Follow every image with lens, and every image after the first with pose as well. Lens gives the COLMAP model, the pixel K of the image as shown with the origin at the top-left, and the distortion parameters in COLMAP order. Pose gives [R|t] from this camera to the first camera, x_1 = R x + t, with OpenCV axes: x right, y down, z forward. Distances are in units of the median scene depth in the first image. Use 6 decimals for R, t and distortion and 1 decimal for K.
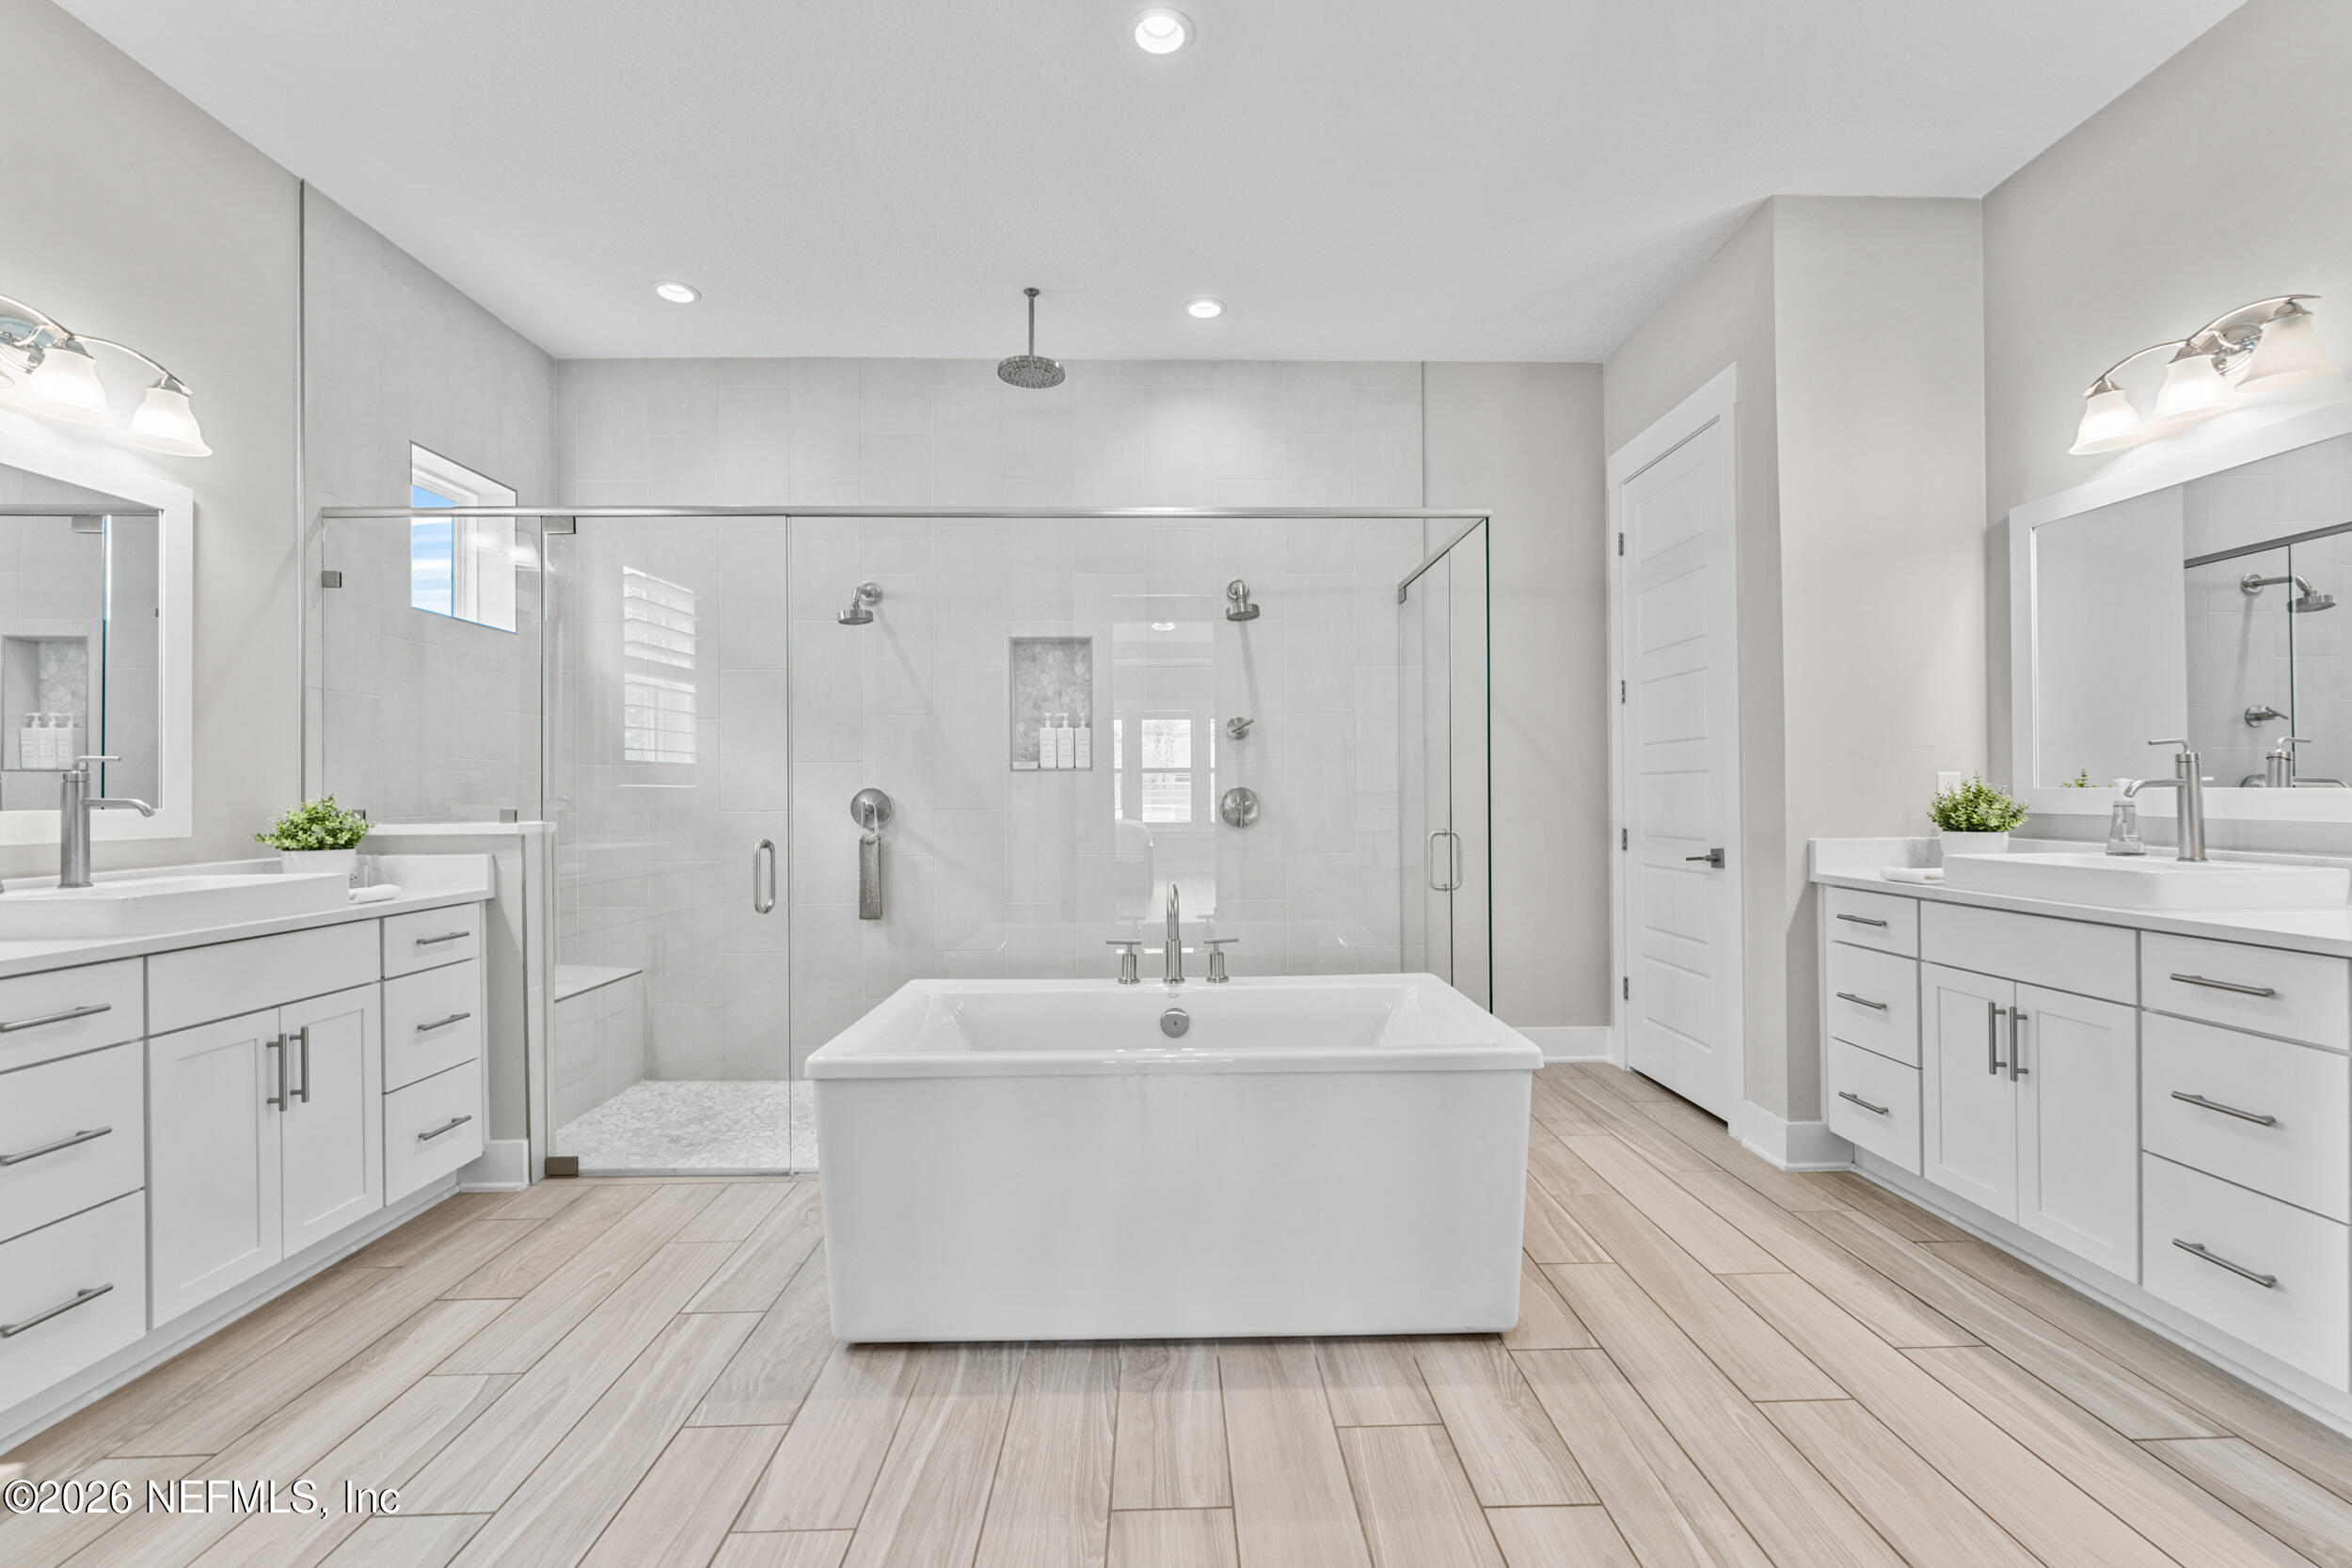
lens RADIAL K [[1013.6, 0, 1191.2], [0, 1013.6, 786.8], [0, 0, 1]] dist [0.000186, -0.000113]
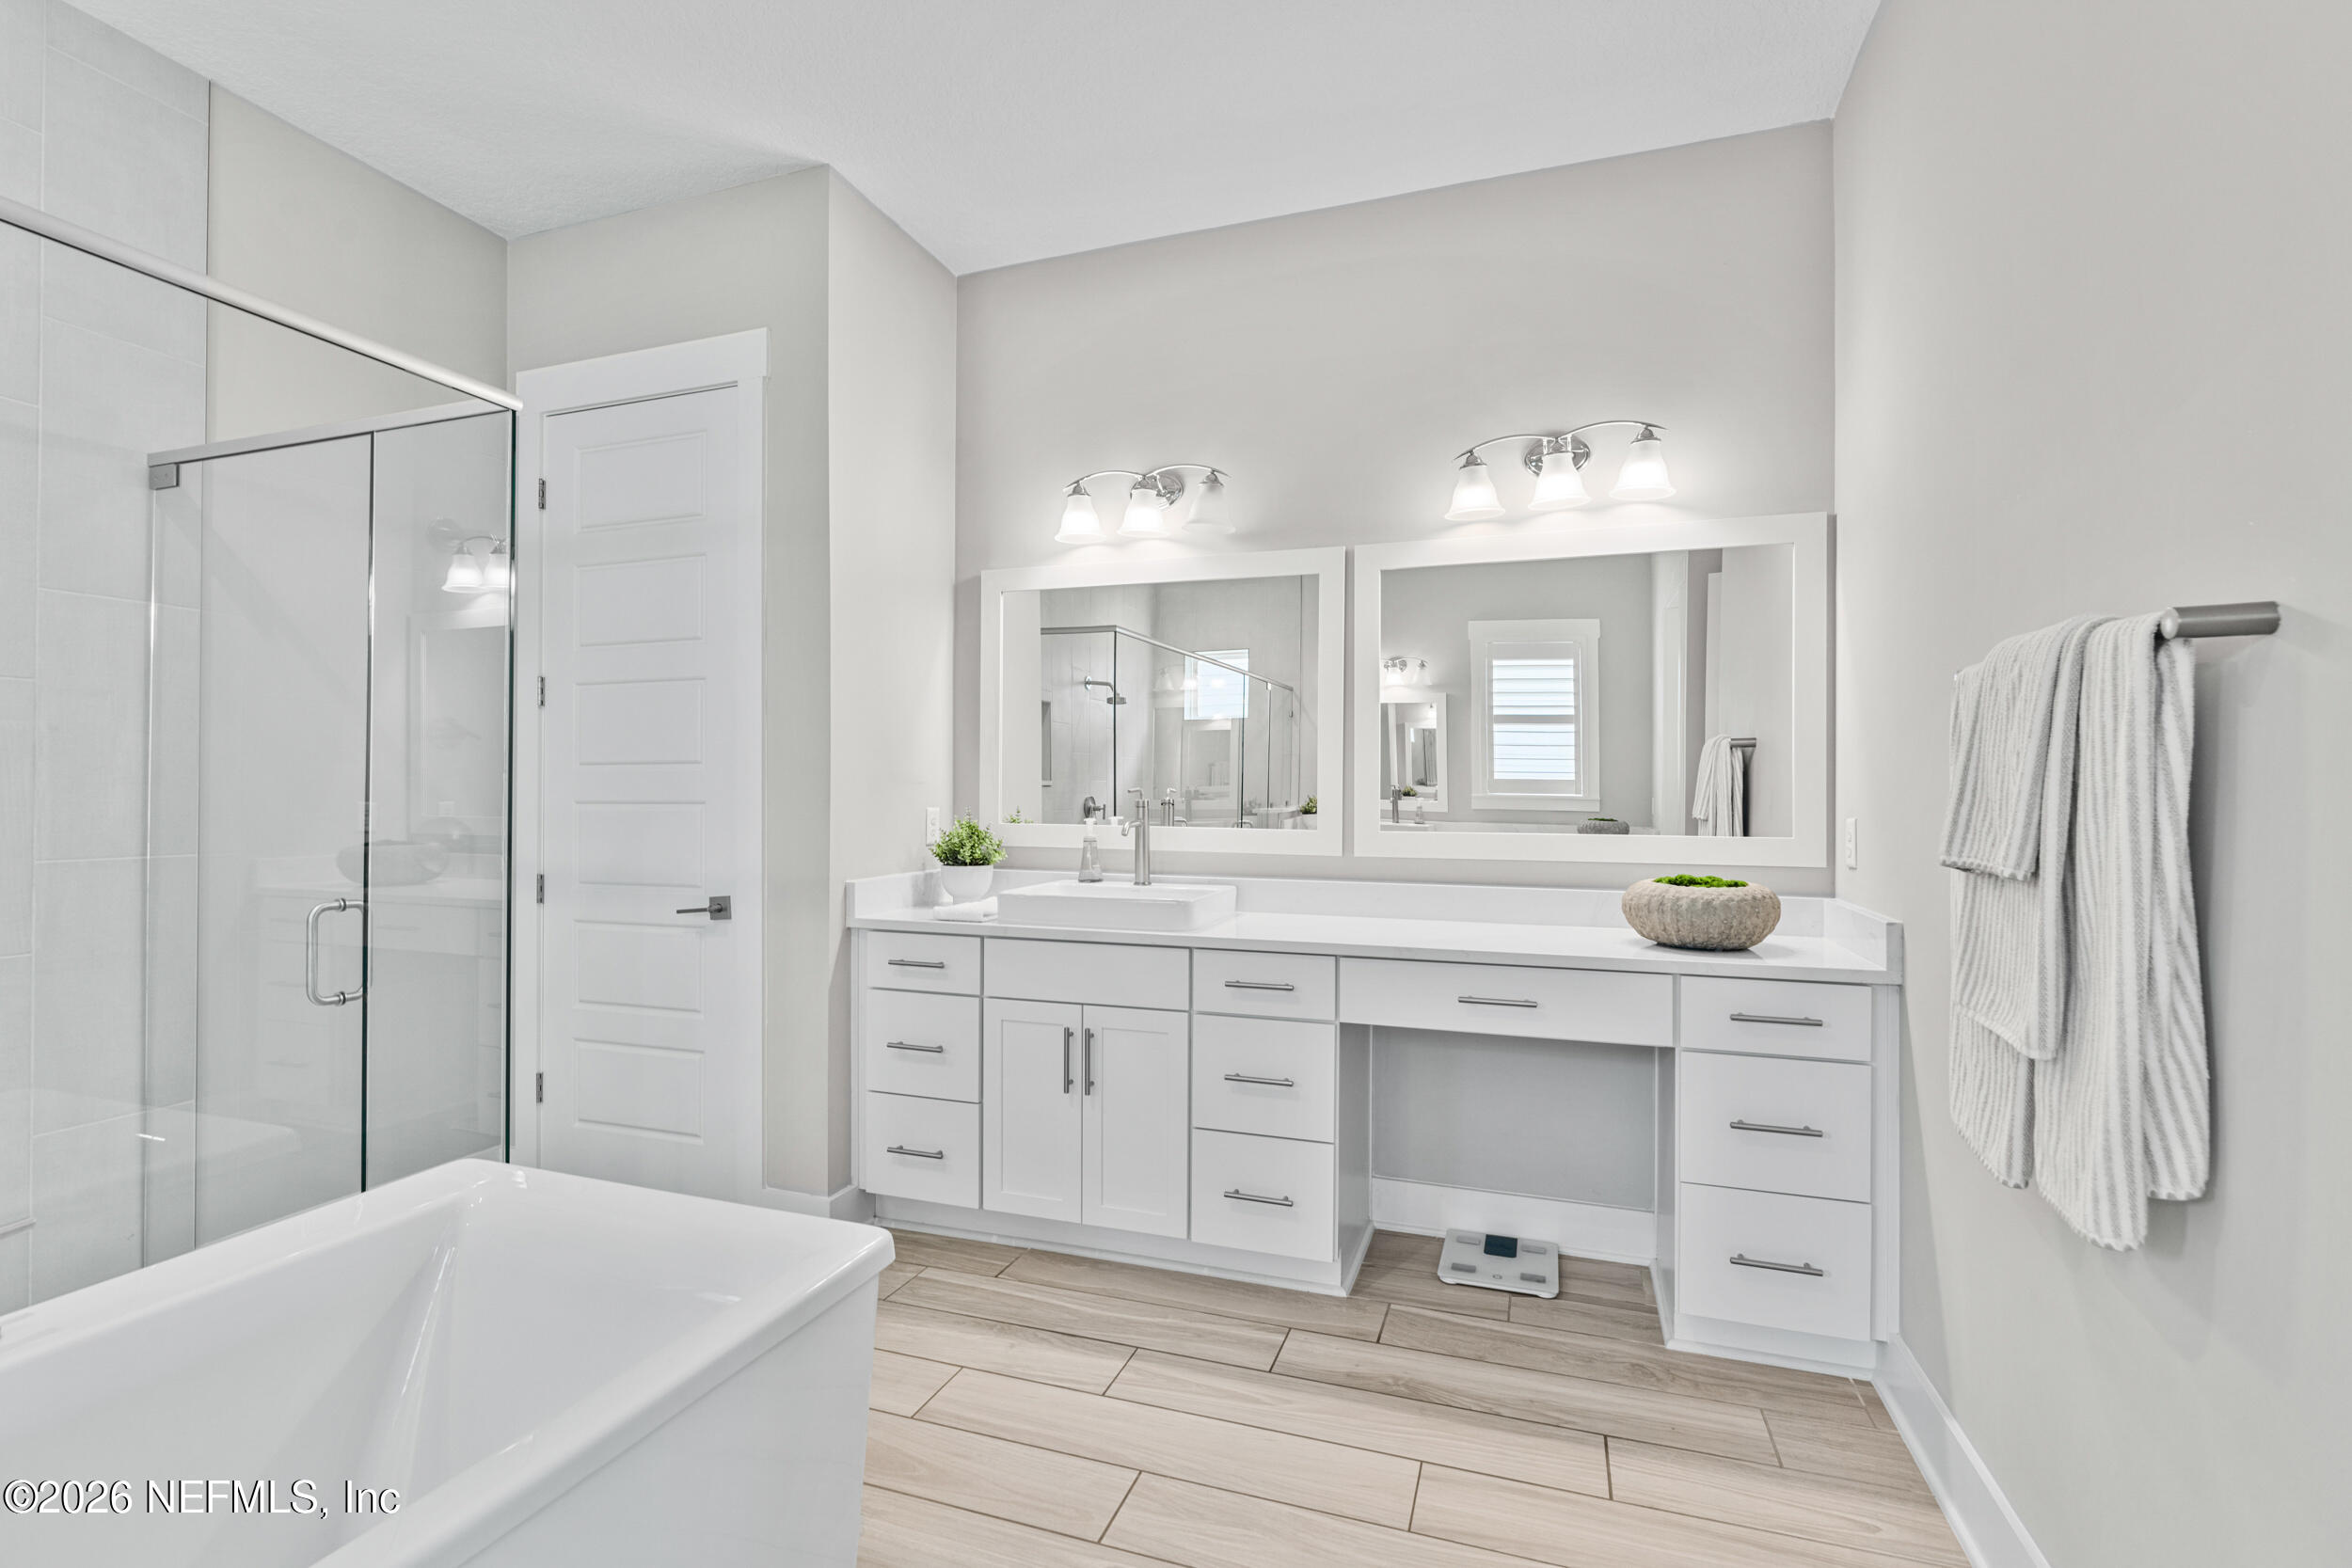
lens RADIAL K [[1055.6, 0, 1176.0], [0, 1055.6, 784.0], [0, 0, 1]] dist [-0.000333, 0.000078]
pose [[0.351665, 0.016256, 0.935985, -0.213484], [-0.012396, 0.999842, -0.012708, -0.032732], [-0.936044, -0.007133, 0.351812, 0.442590]]
